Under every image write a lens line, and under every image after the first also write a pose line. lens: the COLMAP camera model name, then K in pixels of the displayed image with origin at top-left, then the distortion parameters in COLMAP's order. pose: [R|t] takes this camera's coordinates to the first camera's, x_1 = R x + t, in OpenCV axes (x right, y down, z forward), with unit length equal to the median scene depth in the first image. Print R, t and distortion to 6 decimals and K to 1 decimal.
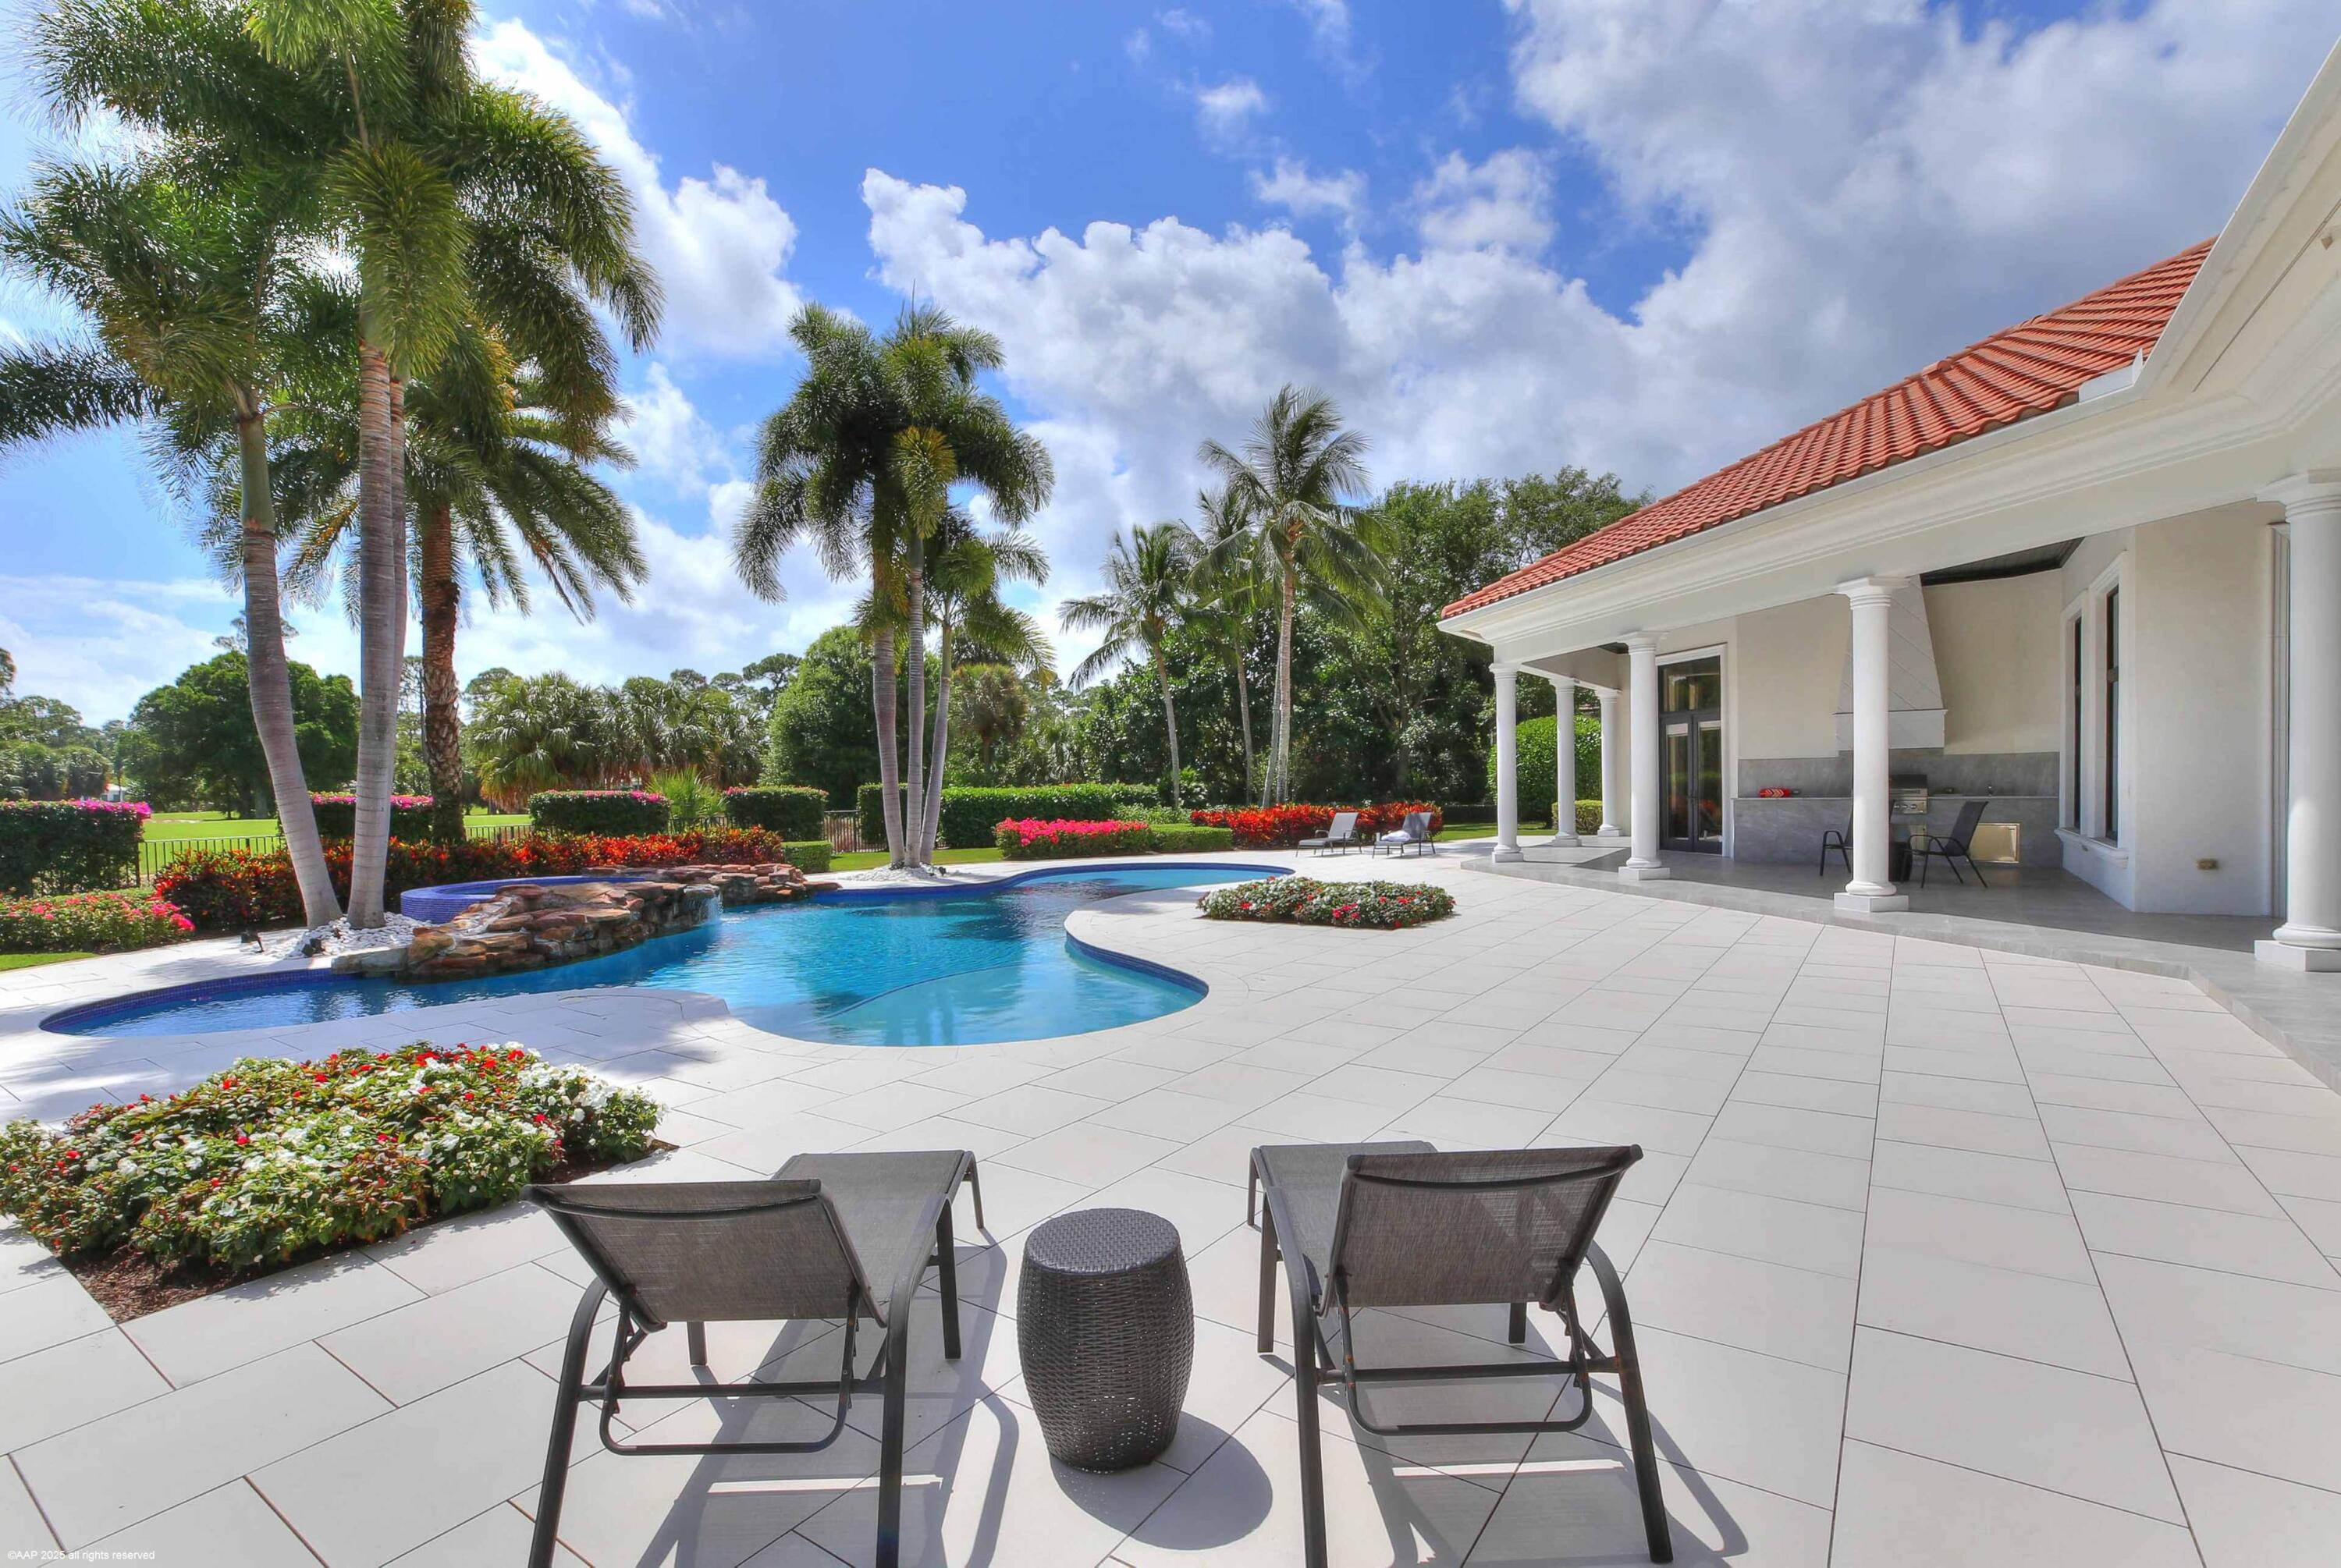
lens RADIAL K [[1107.0, 0, 1222.4], [0, 1107.0, 833.5], [0, 0, 1]] dist [-0.028139, 0.001006]
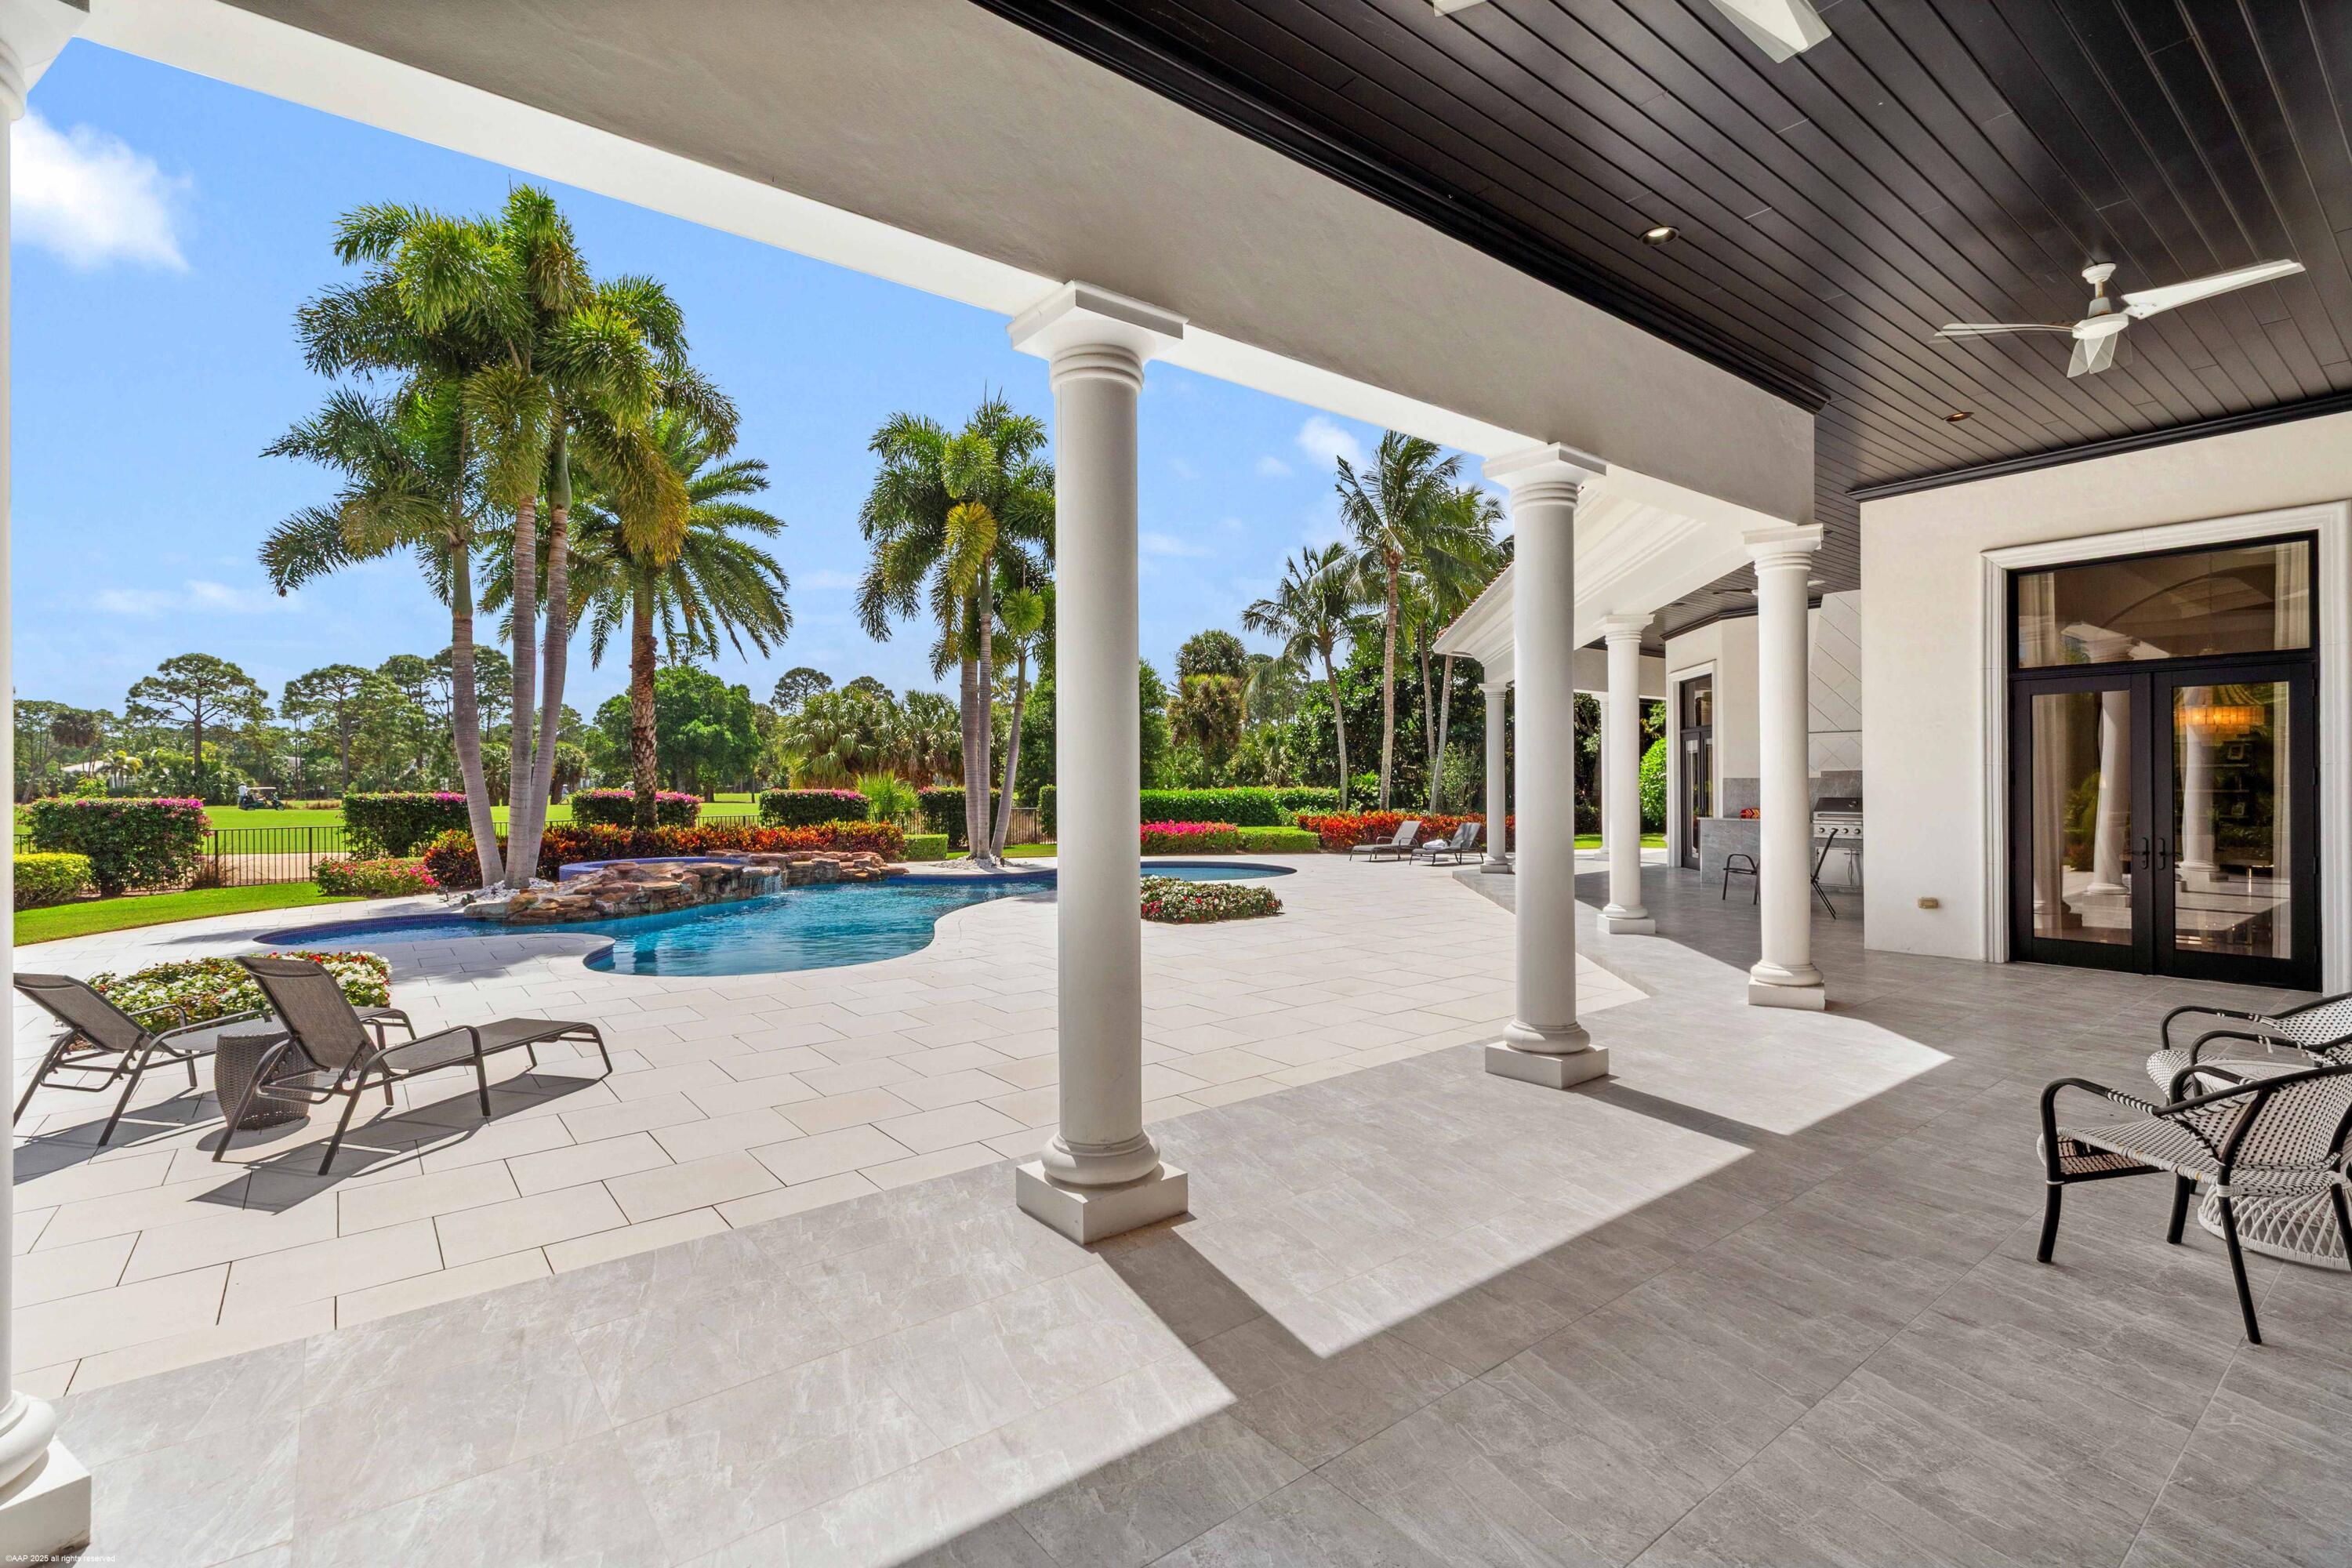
lens RADIAL K [[1078.8, 0, 1176.0], [0, 1078.8, 784.0], [0, 0, 1]] dist [-0.000250, 0.000083]
pose [[0.951576, 0.013374, -0.307123, 0.283250], [-0.026497, 0.998903, -0.038599, -0.011393], [0.306270, 0.044868, 0.950887, -0.063438]]
